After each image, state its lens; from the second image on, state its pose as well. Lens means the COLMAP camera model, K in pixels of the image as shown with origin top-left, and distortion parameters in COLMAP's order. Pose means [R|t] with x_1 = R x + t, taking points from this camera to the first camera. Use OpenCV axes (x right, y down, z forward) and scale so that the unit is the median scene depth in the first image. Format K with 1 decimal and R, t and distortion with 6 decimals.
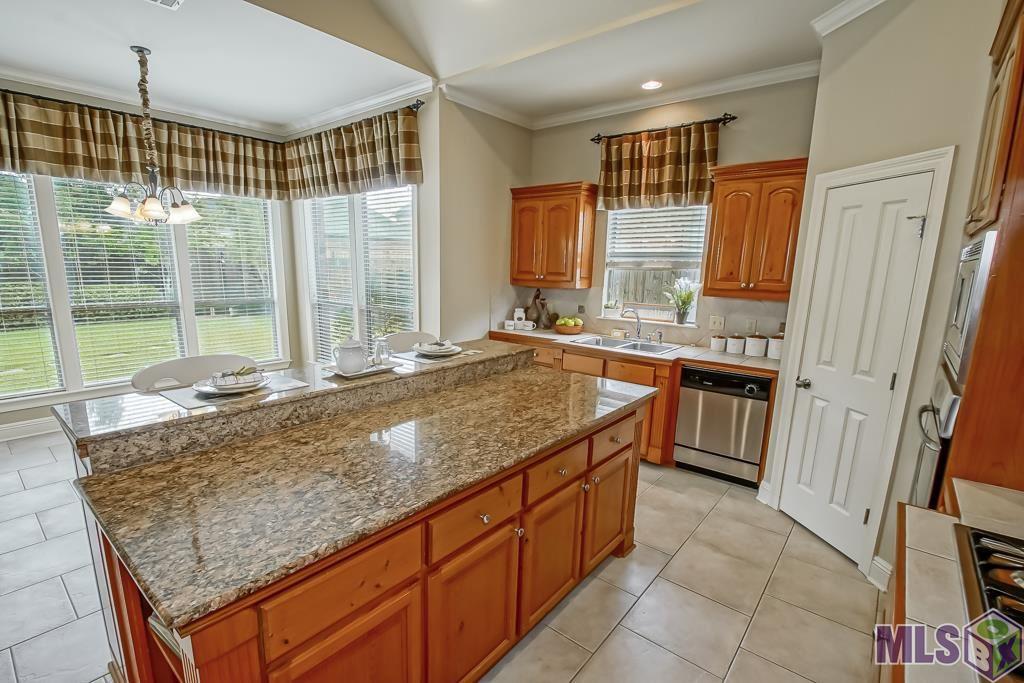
lens RADIAL K [[466.2, 0, 516.1], [0, 466.2, 366.4], [0, 0, 1]] dist [-0.001909, -0.001932]
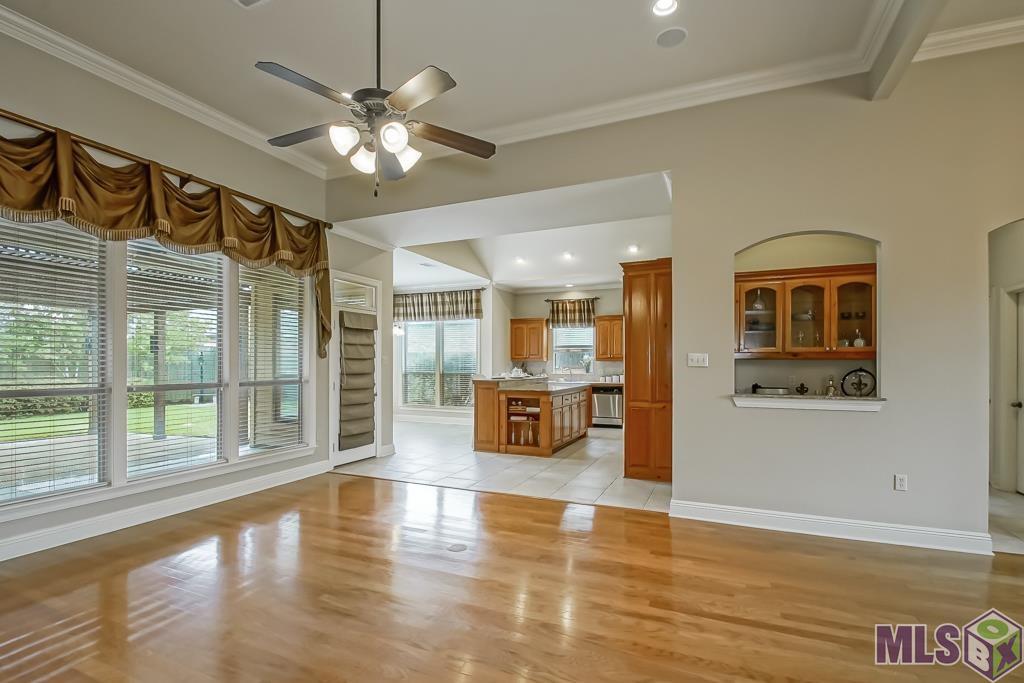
lens RADIAL K [[466.2, 0, 520.0], [0, 466.2, 362.1], [0, 0, 1]] dist [-0.001909, -0.001932]
pose [[0.962741, -0.020326, 0.269659, -0.675286], [0.076577, 0.976847, -0.199765, 0.327990], [-0.259355, 0.212972, 0.942007, -1.289067]]
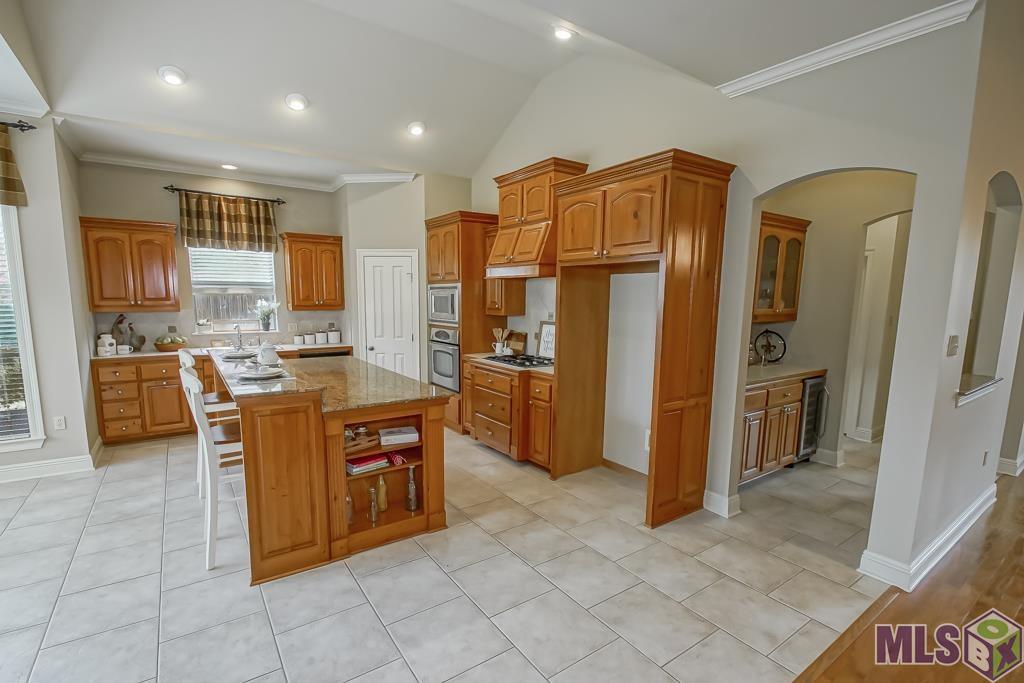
lens RADIAL K [[466.2, 0, 482.2], [0, 466.2, 360.3], [0, 0, 1]] dist [-0.001909, -0.001932]
pose [[0.309507, -0.152051, 0.938662, -0.833679], [0.197834, 0.975829, 0.092840, -0.003753], [-0.930090, 0.156964, 0.332107, -0.093967]]
